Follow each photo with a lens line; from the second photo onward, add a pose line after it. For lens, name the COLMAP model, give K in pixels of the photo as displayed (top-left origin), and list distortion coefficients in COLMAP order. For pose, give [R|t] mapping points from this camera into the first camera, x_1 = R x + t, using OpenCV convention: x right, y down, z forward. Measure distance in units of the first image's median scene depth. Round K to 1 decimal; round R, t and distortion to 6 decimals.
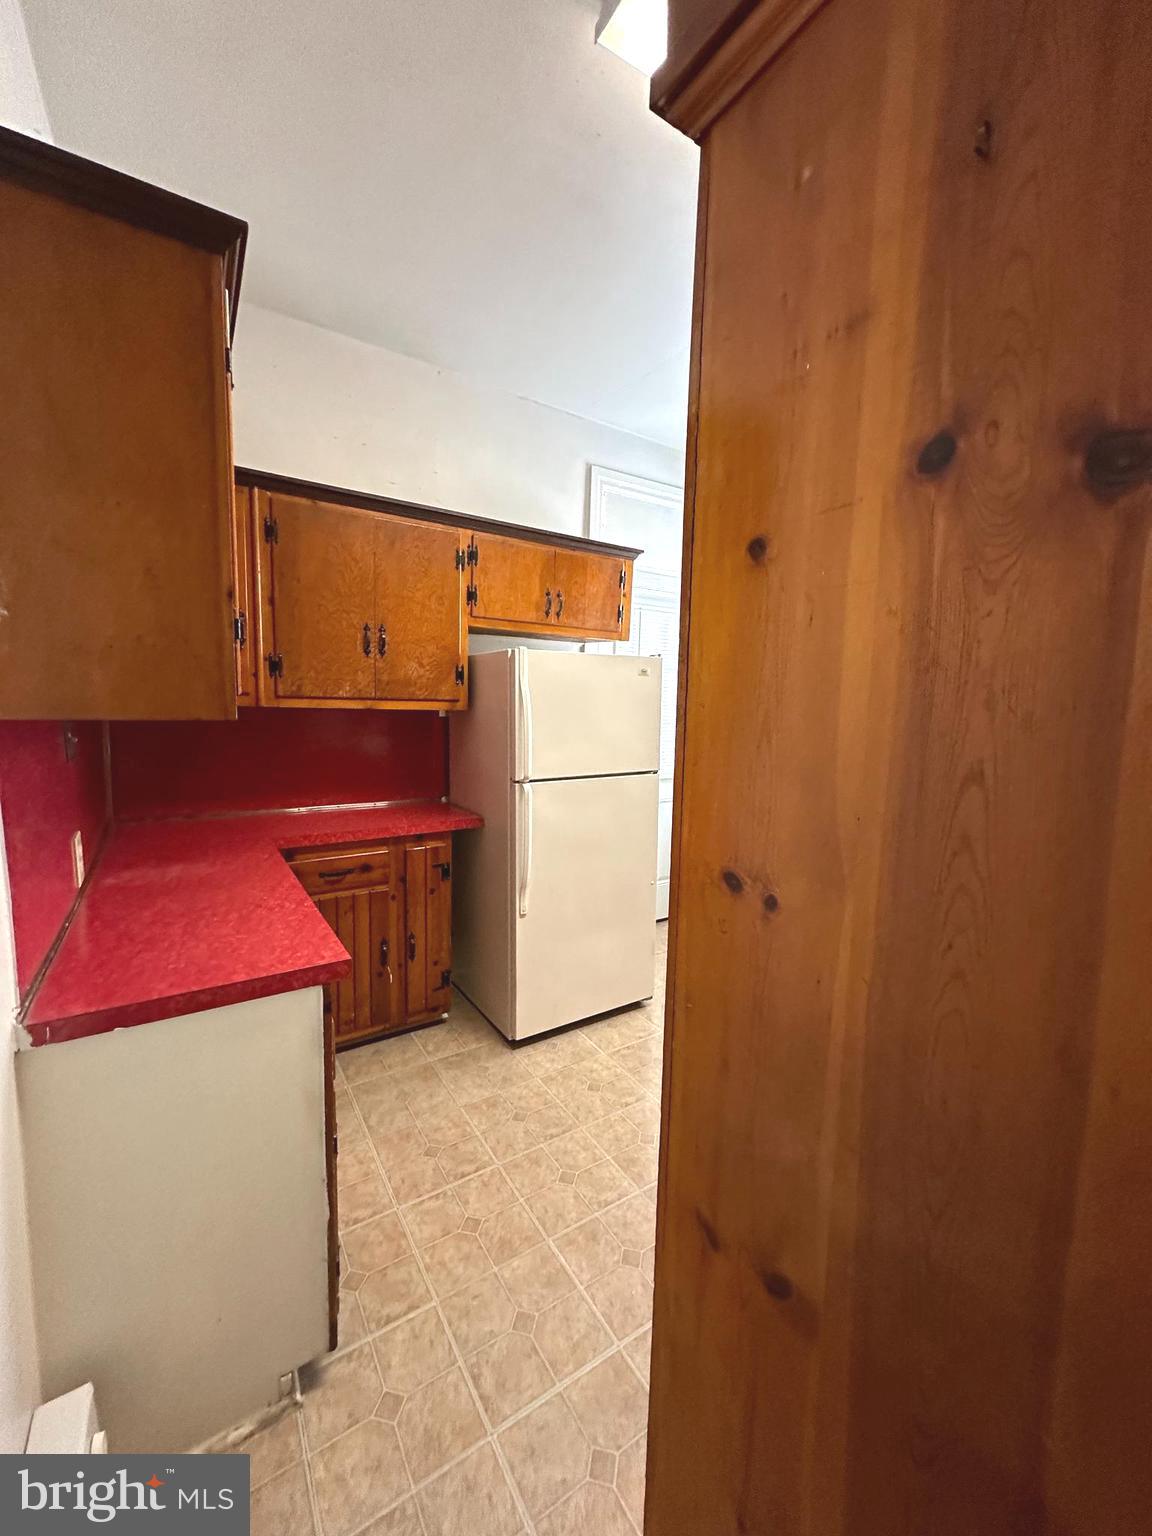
lens RADIAL K [[608.7, 0, 573.3], [0, 608.7, 764.4], [0, 0, 1]] dist [-0.005669, 0.001768]
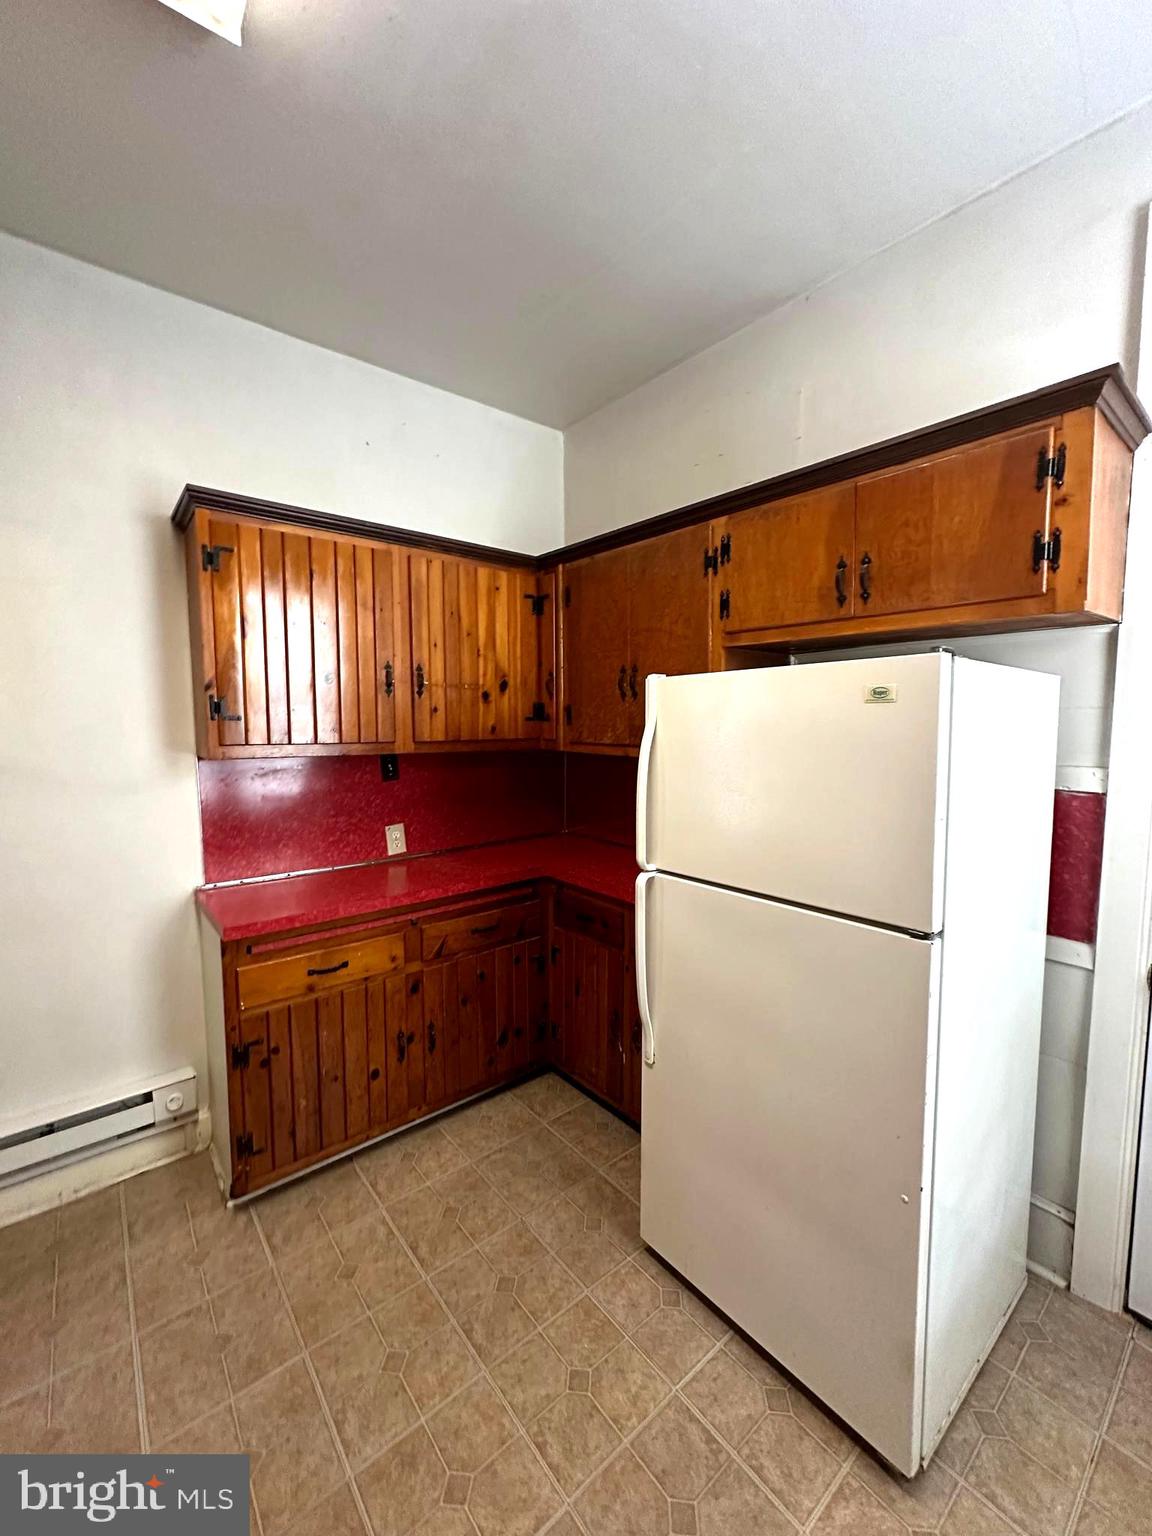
lens RADIAL K [[608.7, 0, 575.7], [0, 608.7, 763.5], [0, 0, 1]] dist [-0.005669, 0.001768]
pose [[0.118780, 0.047292, -0.991794, 0.570901], [-0.103883, 0.993975, 0.034954, -0.103505], [0.987471, 0.098878, 0.122977, 0.801537]]
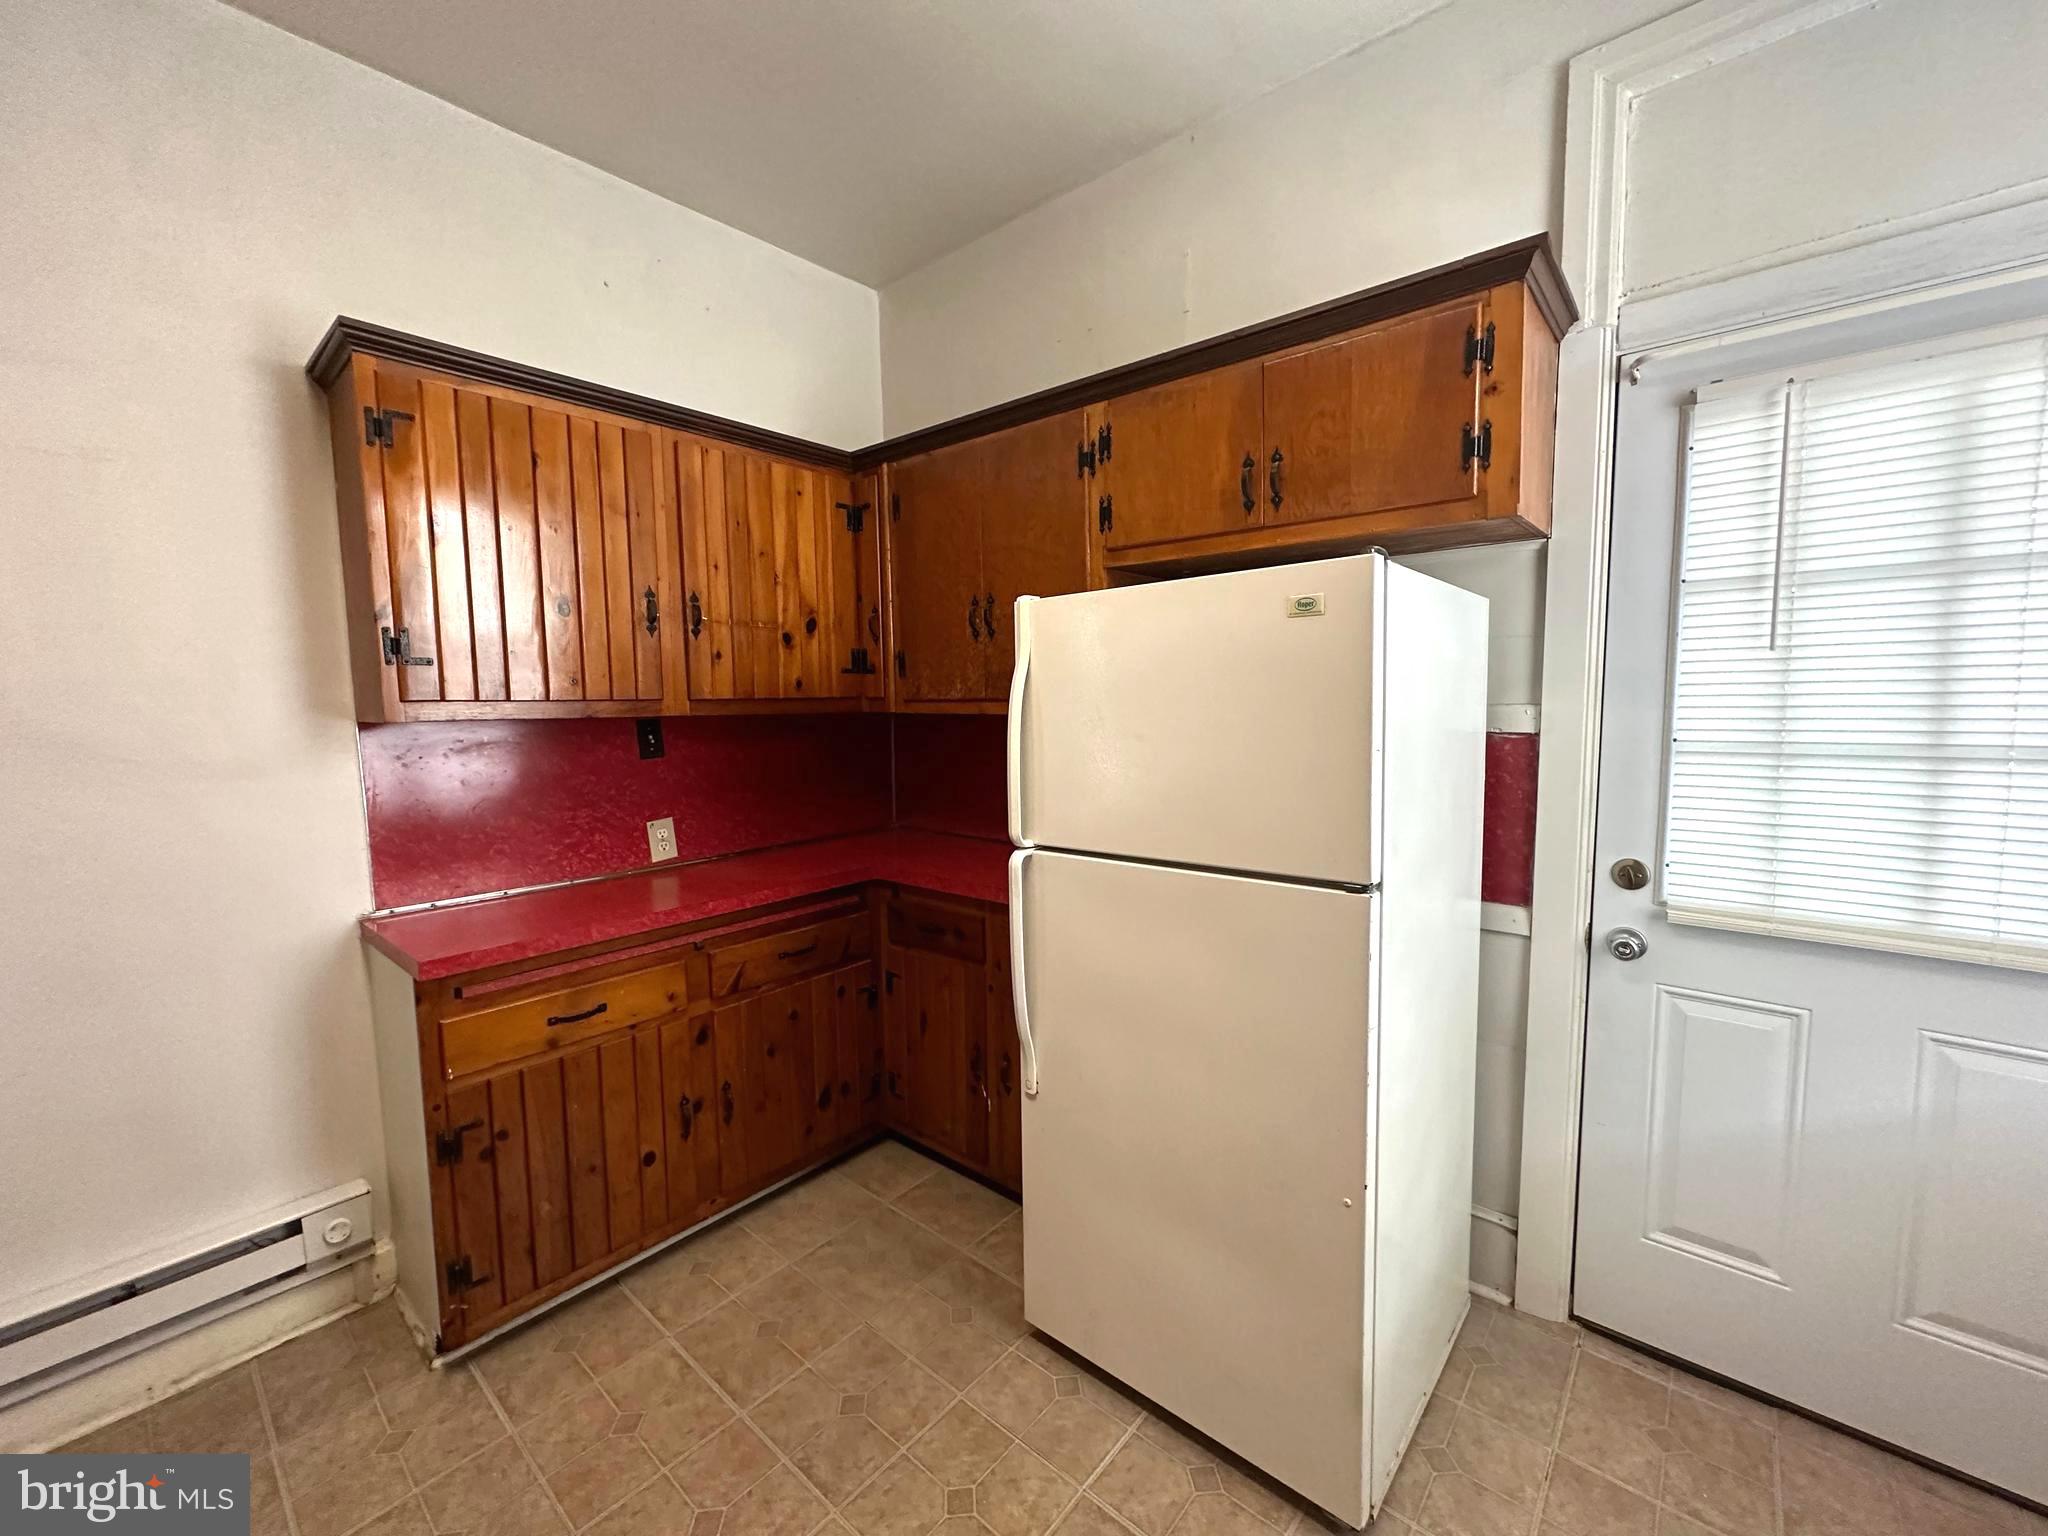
lens RADIAL K [[811.6, 0, 1021.5], [0, 811.6, 761.1], [0, 0, 1]] dist [-0.005669, 0.001768]
pose [[0.284975, 0.045805, -0.957440, 0.585416], [-0.082075, 0.996355, 0.023238, -0.061447], [0.955015, 0.071960, 0.287696, 0.766174]]
